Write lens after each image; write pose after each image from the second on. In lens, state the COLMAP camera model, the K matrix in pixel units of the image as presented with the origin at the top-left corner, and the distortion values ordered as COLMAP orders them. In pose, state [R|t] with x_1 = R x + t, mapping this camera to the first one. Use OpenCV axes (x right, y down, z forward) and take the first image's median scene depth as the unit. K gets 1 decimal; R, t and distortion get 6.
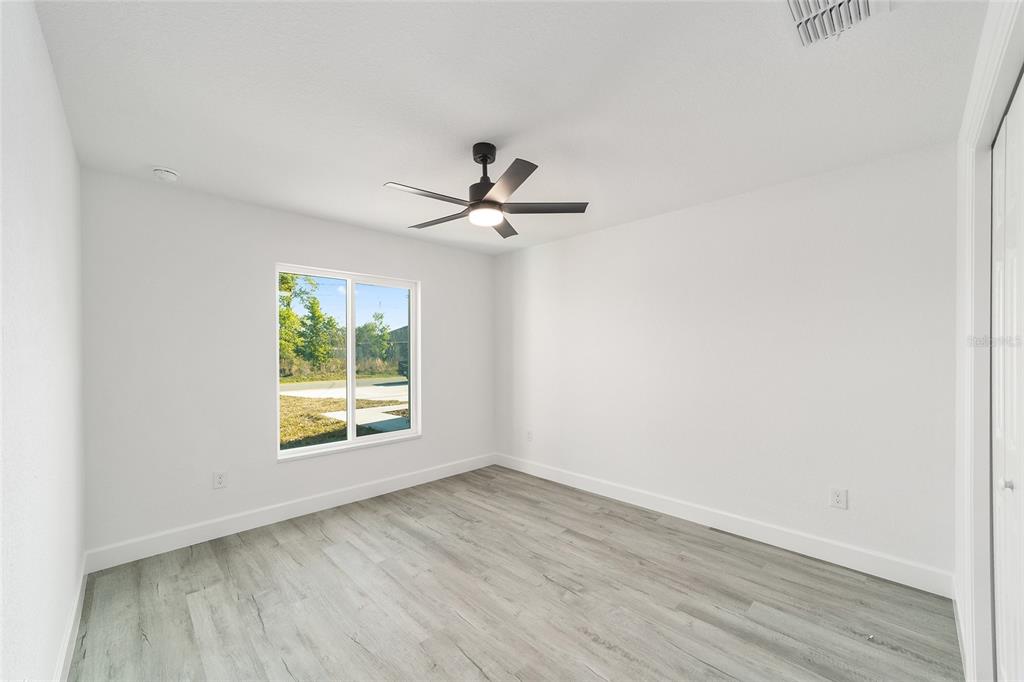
lens RADIAL K [[390.4, 0, 512.0], [0, 390.4, 341.0], [0, 0, 1]] dist [-0.011171, 0.008419]
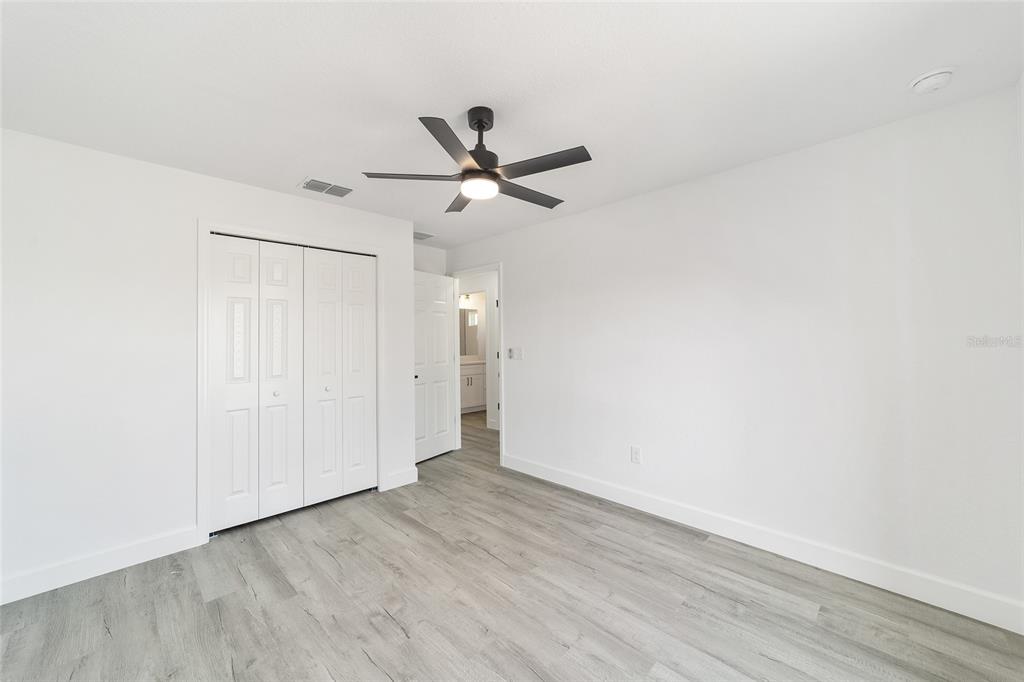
lens RADIAL K [[390.4, 0, 512.0], [0, 390.4, 341.0], [0, 0, 1]] dist [-0.011171, 0.008419]
pose [[-0.999857, 0.013769, -0.009864, -0.129143], [0.013946, 0.999739, -0.018069, 0.051637], [0.009612, -0.018204, -0.999788, 1.941234]]
